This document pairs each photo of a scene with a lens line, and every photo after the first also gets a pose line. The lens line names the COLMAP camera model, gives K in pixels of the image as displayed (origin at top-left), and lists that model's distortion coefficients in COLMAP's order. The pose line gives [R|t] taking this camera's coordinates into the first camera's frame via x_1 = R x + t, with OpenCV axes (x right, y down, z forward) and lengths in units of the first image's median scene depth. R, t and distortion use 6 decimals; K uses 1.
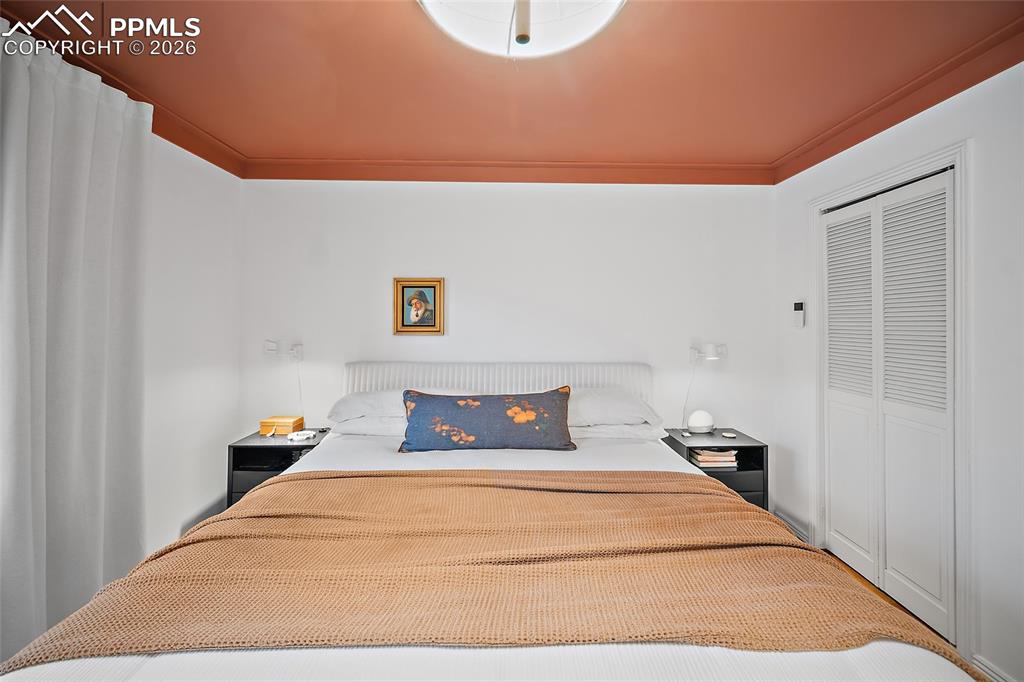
lens RADIAL K [[413.1, 0, 517.2], [0, 413.1, 329.8], [0, 0, 1]] dist [0.001189, 0.000151]
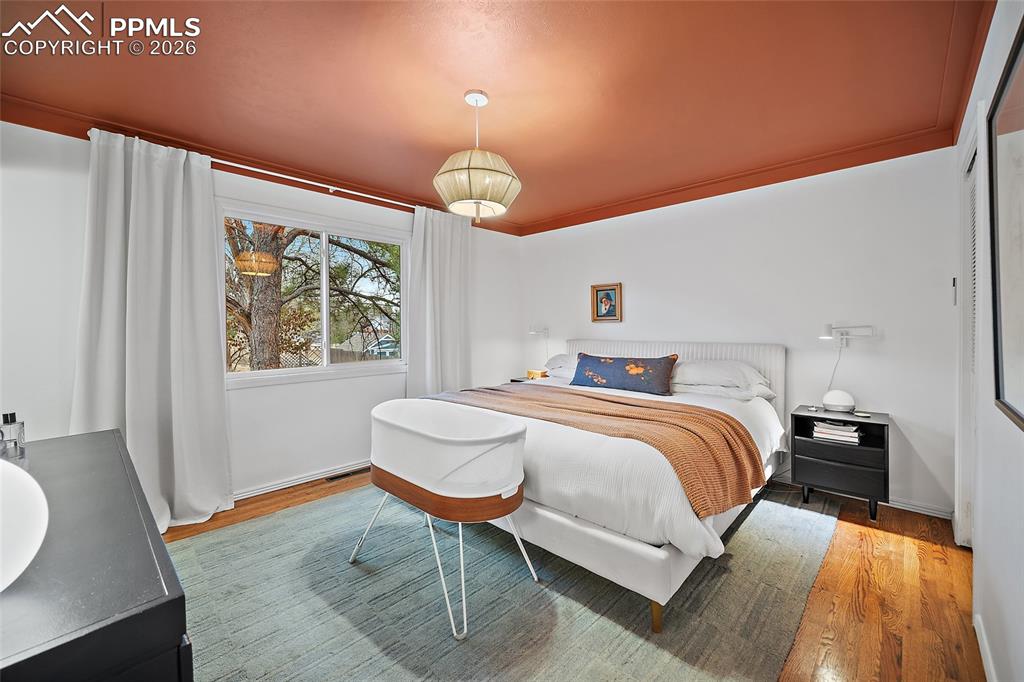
lens RADIAL K [[413.1, 0, 517.2], [0, 413.1, 329.8], [0, 0, 1]] dist [0.001189, 0.000151]
pose [[0.723333, 0.000103, -0.690500, 0.588834], [-0.002754, 0.999992, -0.002735, 0.047920], [0.690494, 0.003880, 0.723327, -0.329852]]
